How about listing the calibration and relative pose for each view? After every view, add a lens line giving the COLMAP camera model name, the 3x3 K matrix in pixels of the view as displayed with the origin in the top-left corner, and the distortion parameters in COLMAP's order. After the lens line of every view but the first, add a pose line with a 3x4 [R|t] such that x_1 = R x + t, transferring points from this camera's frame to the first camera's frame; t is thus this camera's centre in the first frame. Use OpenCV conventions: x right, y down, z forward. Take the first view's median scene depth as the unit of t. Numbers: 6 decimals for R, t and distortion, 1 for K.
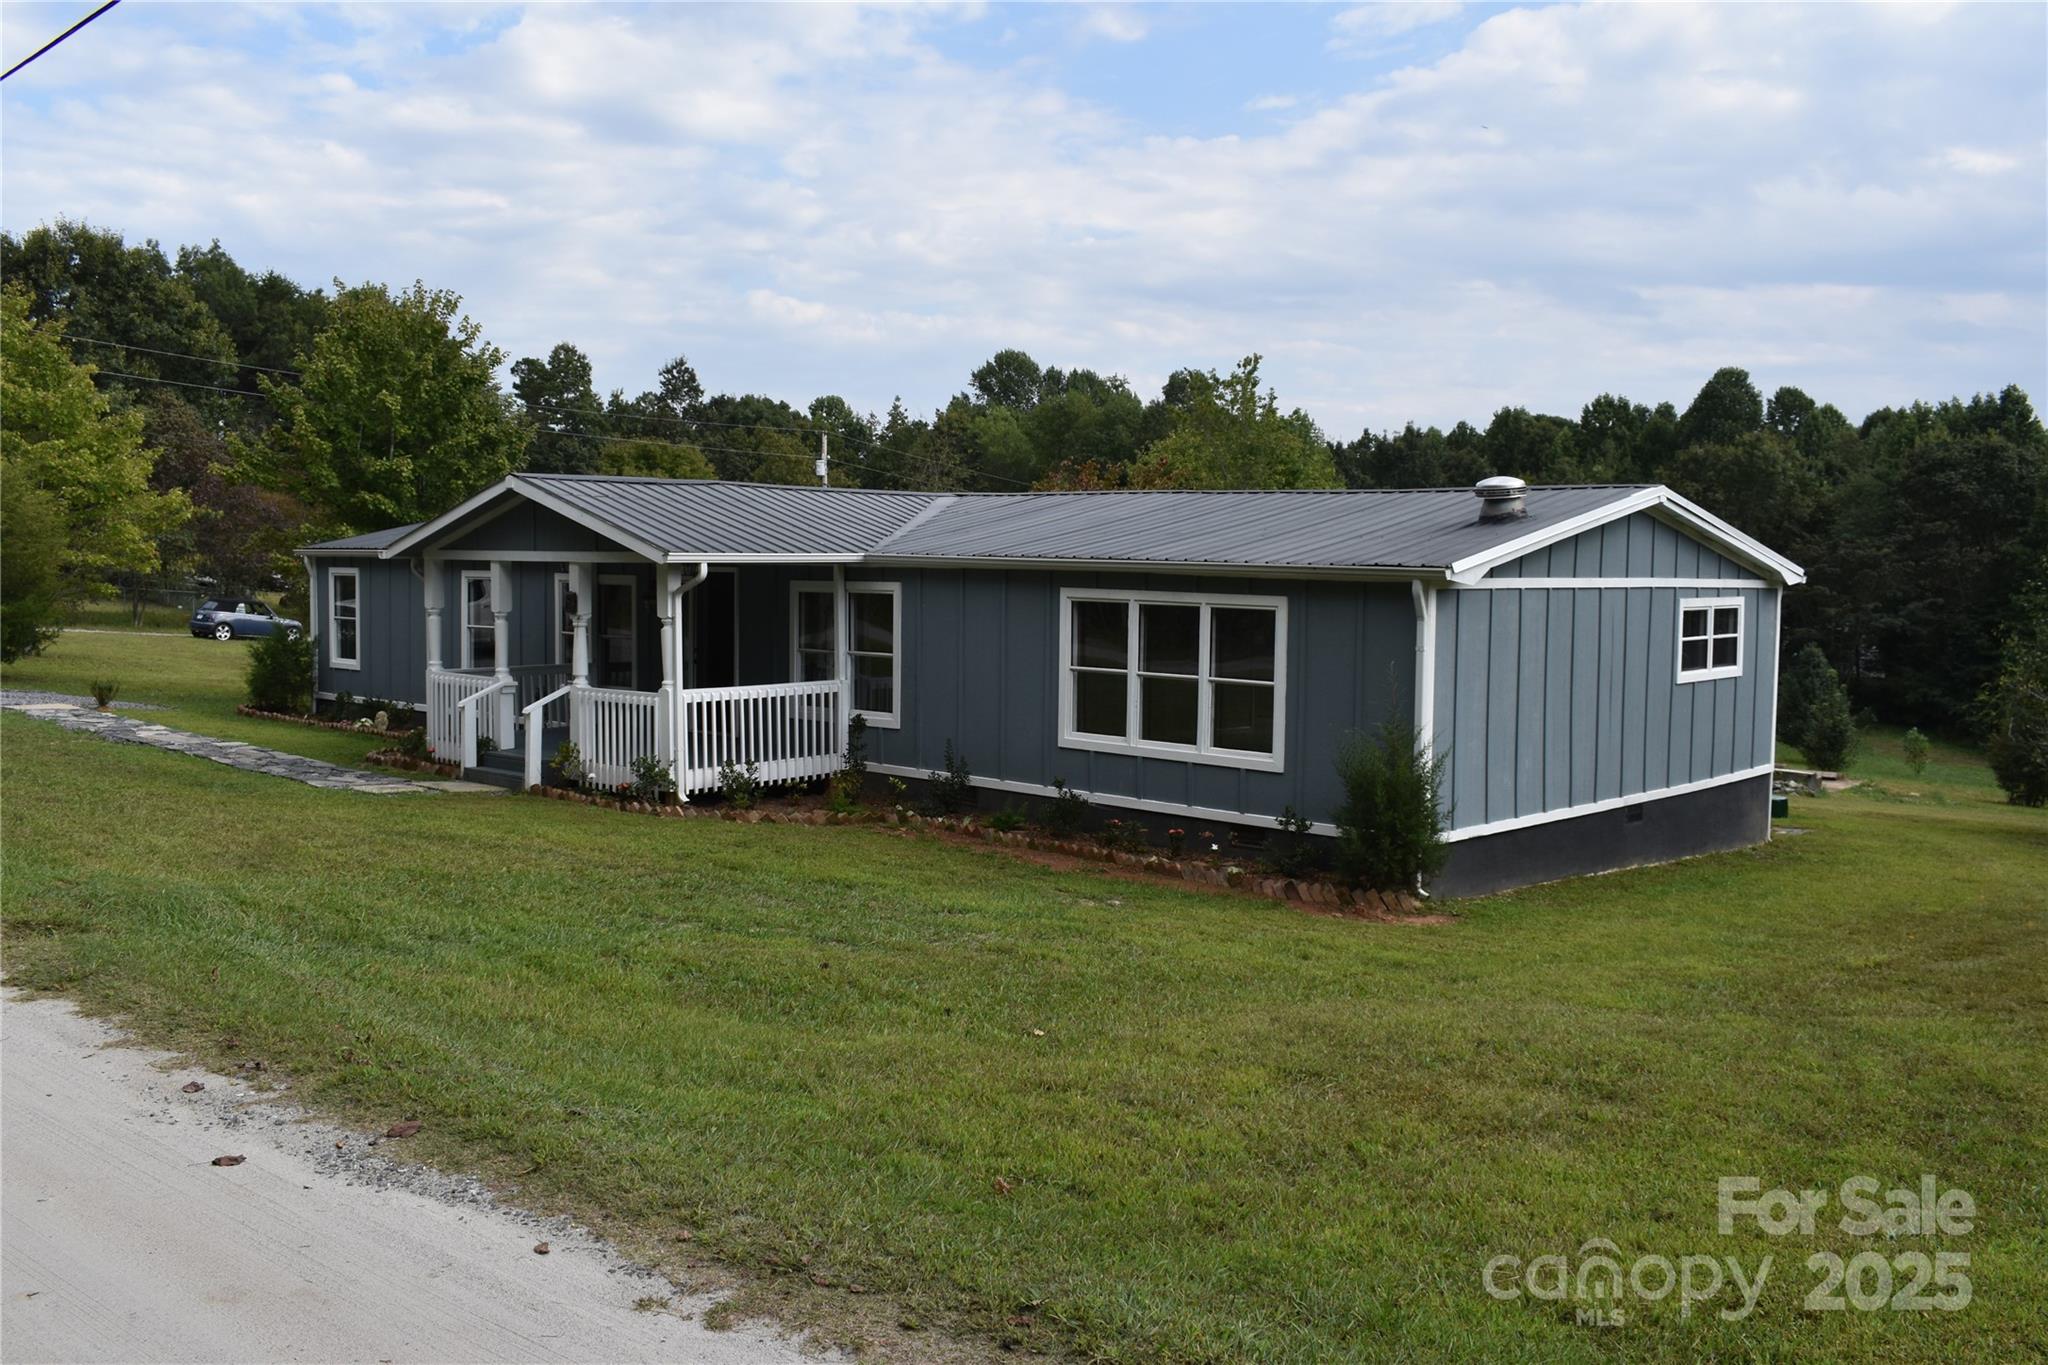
lens RADIAL K [[1811.8, 0, 1024.0], [0, 1811.8, 682.5], [0, 0, 1]] dist [-0.072670, -0.016615]
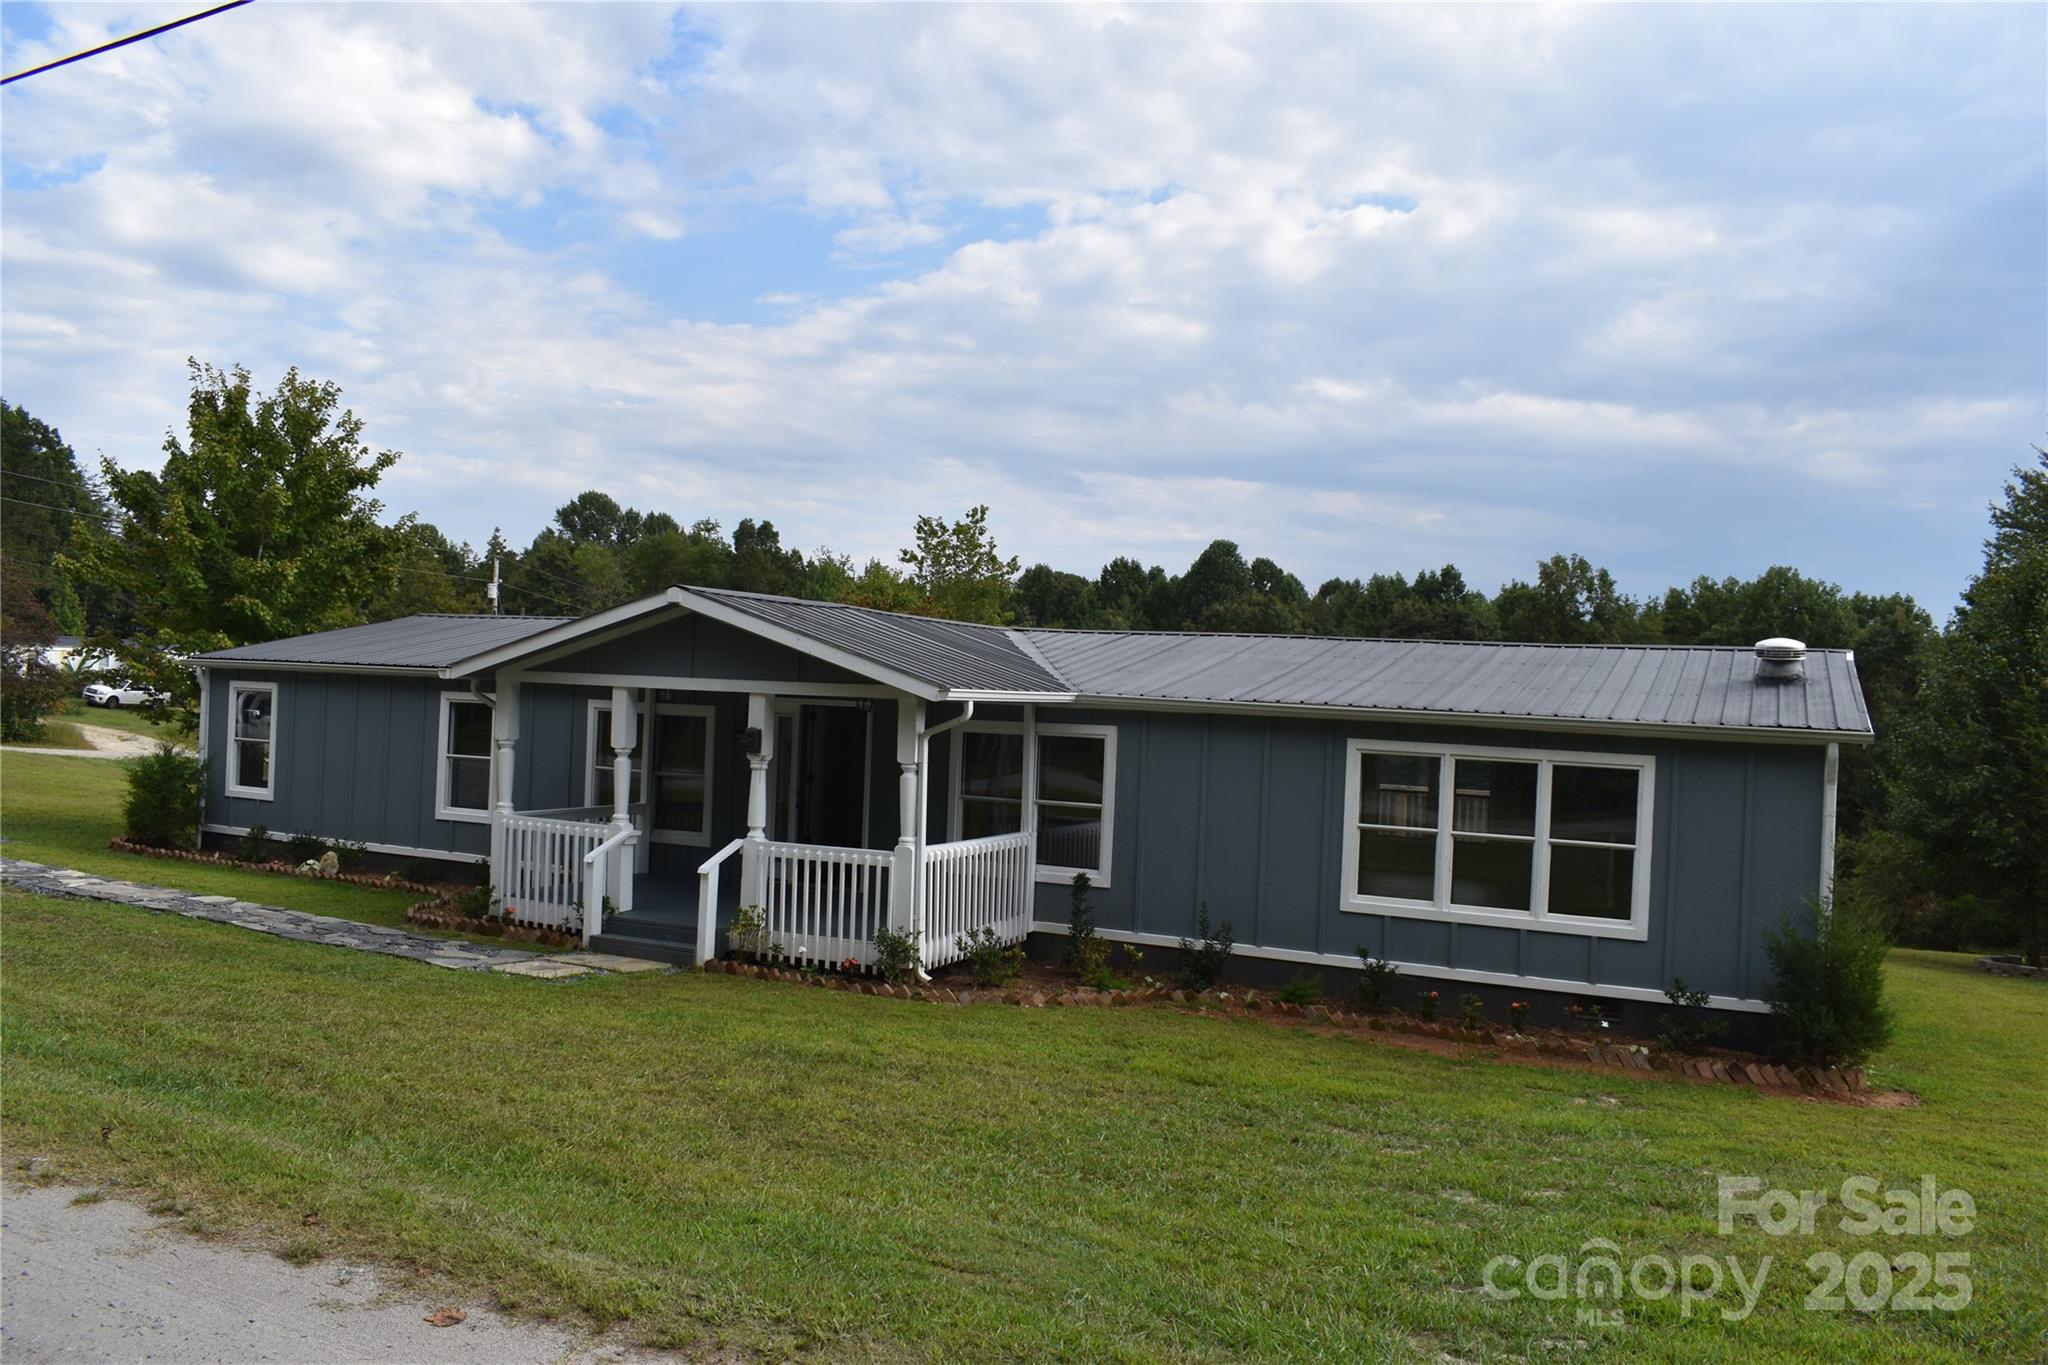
lens RADIAL K [[1581.9, 0, 1024.0], [0, 1581.9, 682.5], [0, 0, 1]] dist [-0.092556, 0.001376]
pose [[0.957836, 0.030311, 0.285712, -0.341360], [-0.010040, 0.997343, -0.072148, -0.019614], [-0.287140, 0.066238, 0.955596, 0.255113]]
